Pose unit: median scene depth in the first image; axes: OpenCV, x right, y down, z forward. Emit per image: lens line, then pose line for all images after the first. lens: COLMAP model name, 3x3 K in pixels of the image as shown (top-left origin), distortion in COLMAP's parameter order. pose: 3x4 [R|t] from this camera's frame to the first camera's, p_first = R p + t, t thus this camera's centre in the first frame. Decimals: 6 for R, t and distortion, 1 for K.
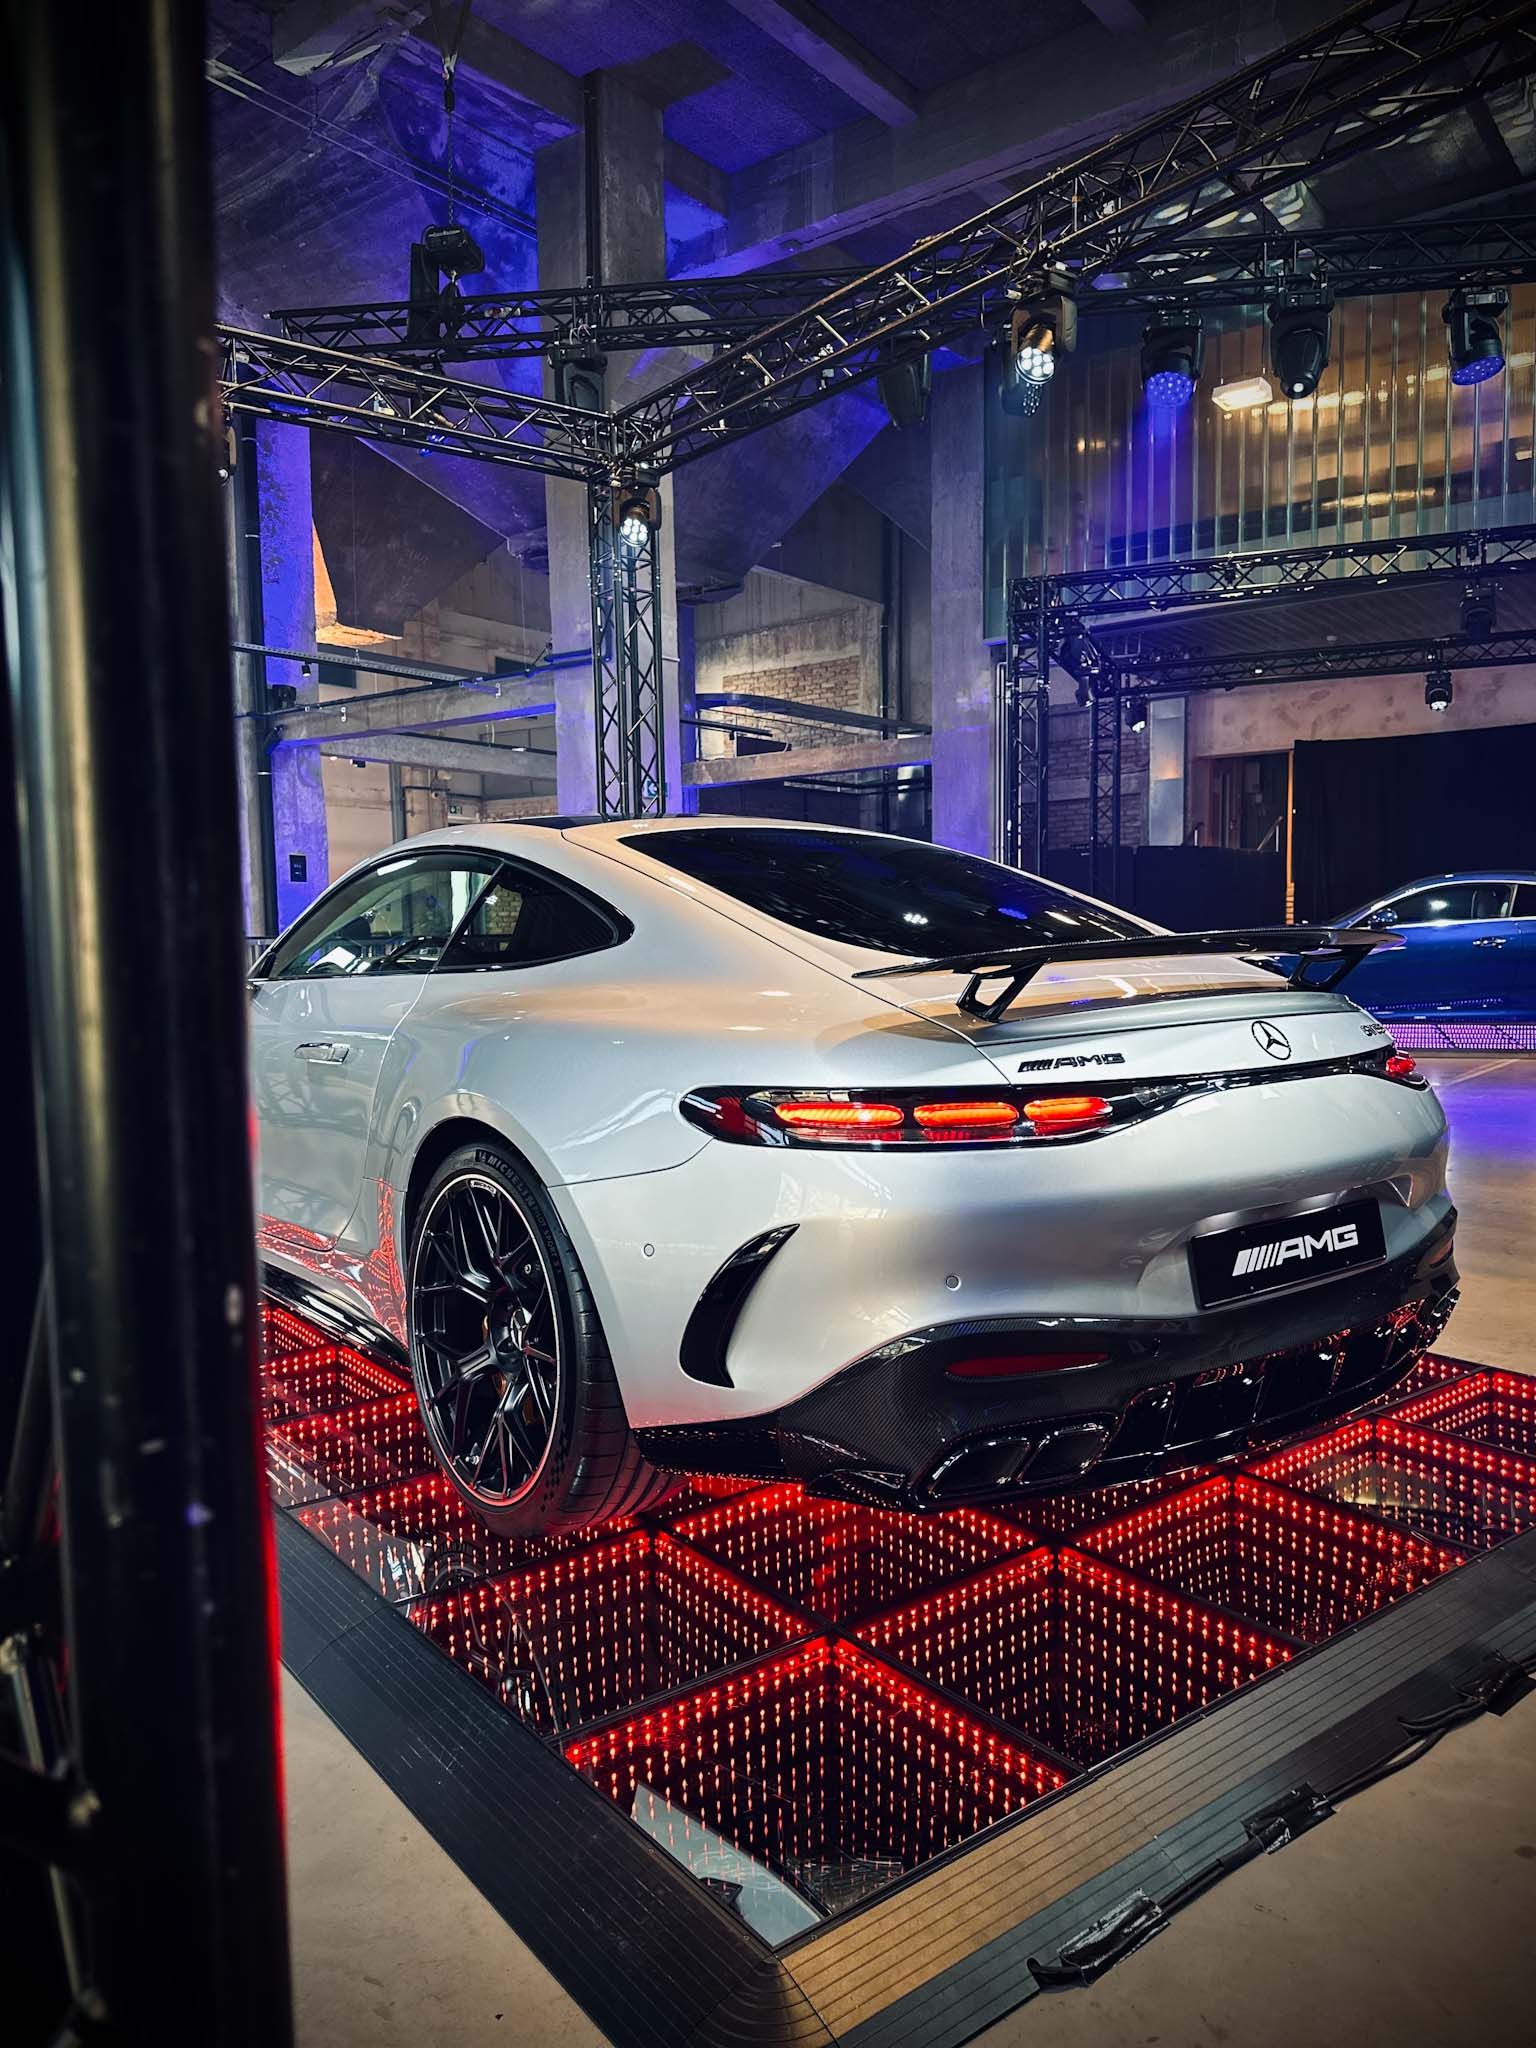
lens RADIAL K [[1453.6, 0, 768.0], [0, 1453.6, 1024.0], [0, 0, 1]] dist [-0.006497, -0.004213]
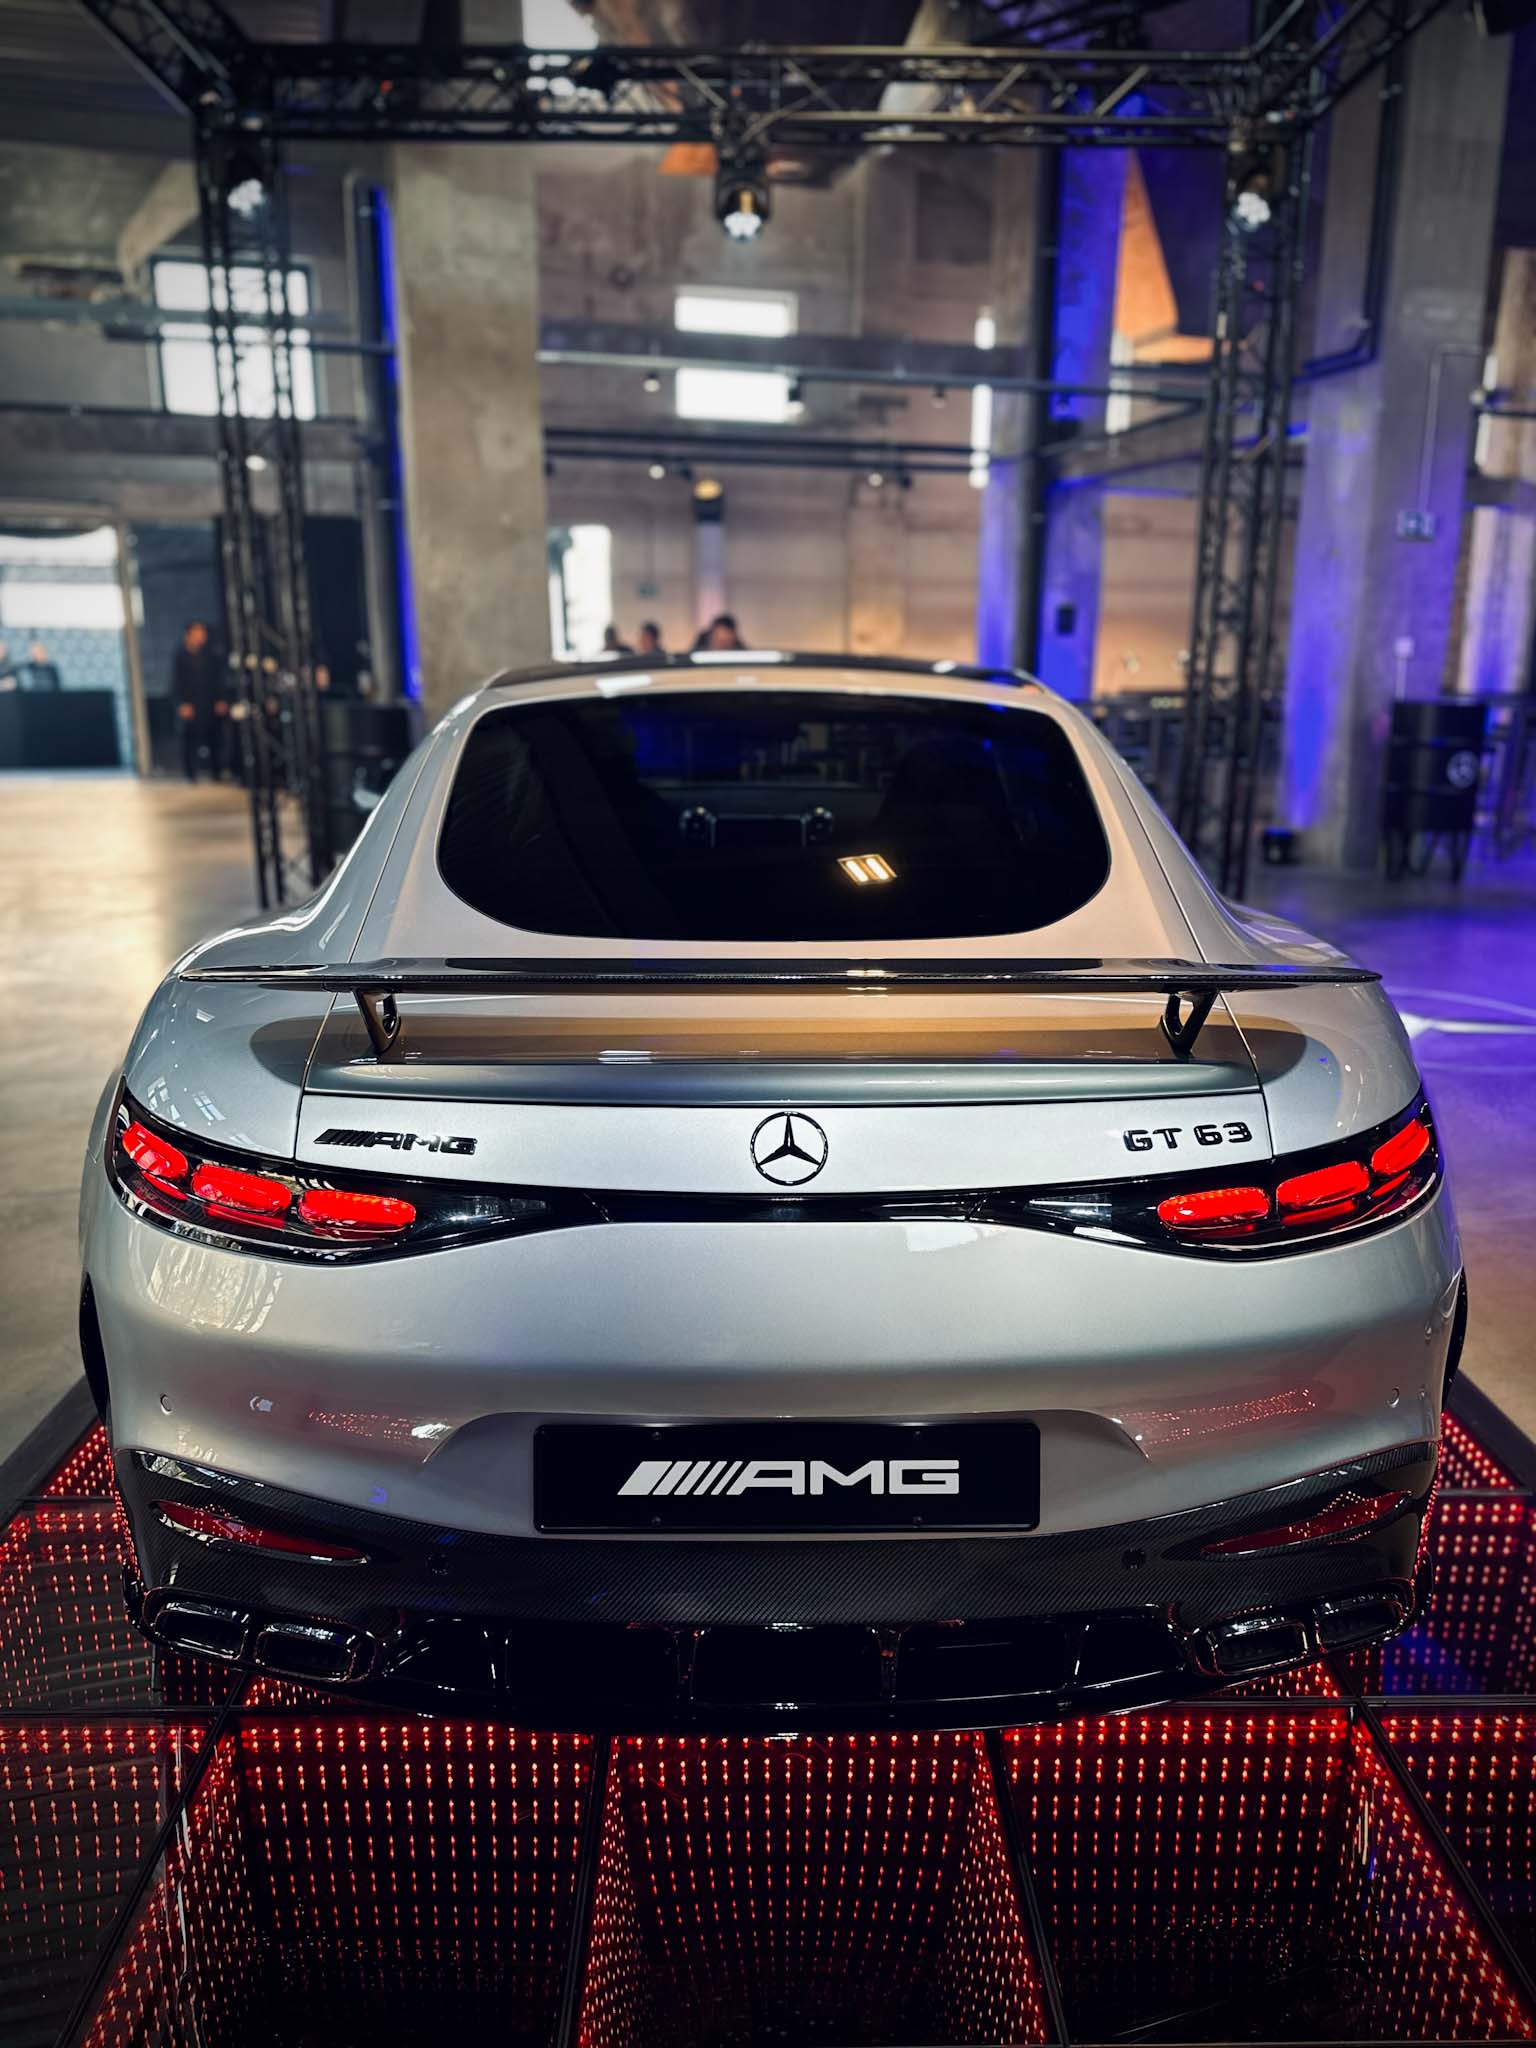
lens RADIAL K [[1453.6, 0, 768.0], [0, 1453.6, 1024.0], [0, 0, 1]] dist [-0.006497, -0.004213]
pose [[0.799406, 0.157056, -0.579900, 0.684217], [-0.047621, 0.978754, 0.199432, -0.161121], [0.598902, -0.131811, 0.789900, 0.516968]]
